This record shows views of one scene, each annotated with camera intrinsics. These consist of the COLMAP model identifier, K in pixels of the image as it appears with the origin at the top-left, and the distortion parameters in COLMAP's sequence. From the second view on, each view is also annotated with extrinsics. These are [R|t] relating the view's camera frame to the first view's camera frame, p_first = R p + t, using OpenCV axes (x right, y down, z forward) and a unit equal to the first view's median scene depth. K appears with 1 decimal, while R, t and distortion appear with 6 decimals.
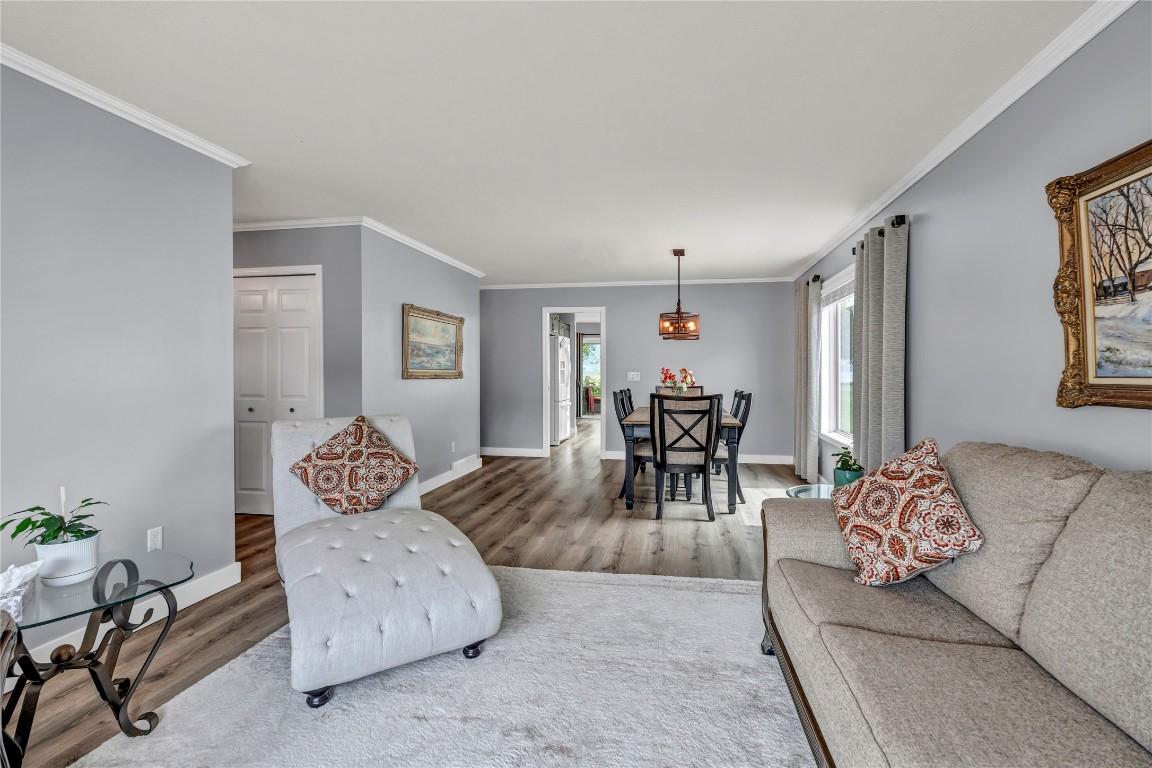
lens RADIAL K [[527.2, 0, 580.0], [0, 527.2, 378.6], [0, 0, 1]] dist [-0.006046, 0.000810]
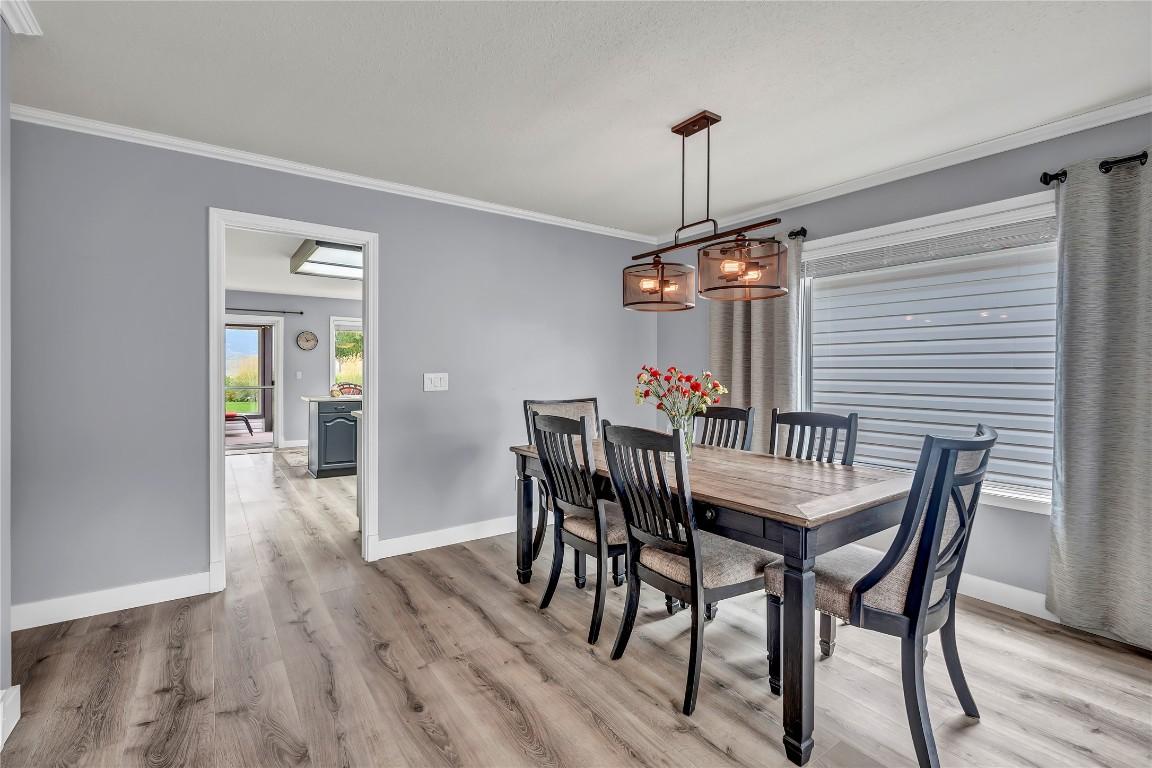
lens RADIAL K [[527.2, 0, 576.0], [0, 527.2, 373.2], [0, 0, 1]] dist [-0.006046, 0.000810]
pose [[0.692928, -0.008206, 0.720960, -0.168410], [0.008003, 0.999961, 0.003690, -0.008669], [-0.720962, 0.003213, 0.692967, 0.522065]]
